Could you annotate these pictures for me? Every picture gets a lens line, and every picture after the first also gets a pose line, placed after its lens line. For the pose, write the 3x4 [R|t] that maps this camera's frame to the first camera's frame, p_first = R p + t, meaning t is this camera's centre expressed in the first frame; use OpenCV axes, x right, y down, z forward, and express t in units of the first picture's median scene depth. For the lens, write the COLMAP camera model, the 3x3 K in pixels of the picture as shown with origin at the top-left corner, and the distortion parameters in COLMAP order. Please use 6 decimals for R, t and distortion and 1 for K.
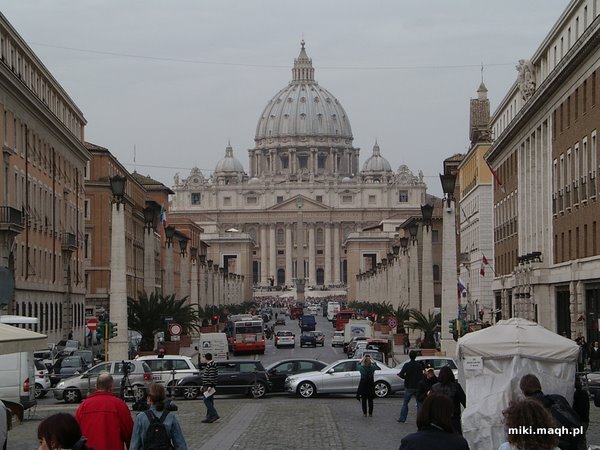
lens RADIAL K [[1906.0, 0, 300.0], [0, 1906.0, 225.2], [0, 0, 1]] dist [0.069179, 0.000000]
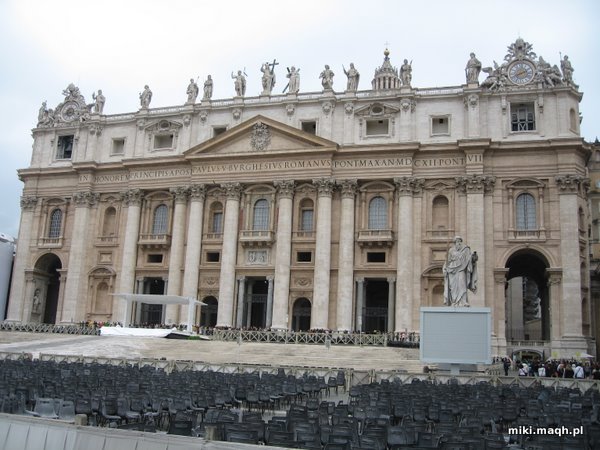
lens RADIAL K [[658.9, 0, 300.3], [0, 658.9, 224.6], [0, 0, 1]] dist [-0.102768, 0.000000]
pose [[0.963095, -0.004948, -0.269115, 0.046376], [-0.048443, 0.980317, -0.191393, 0.033715], [0.264765, 0.197366, 0.943899, 0.870274]]
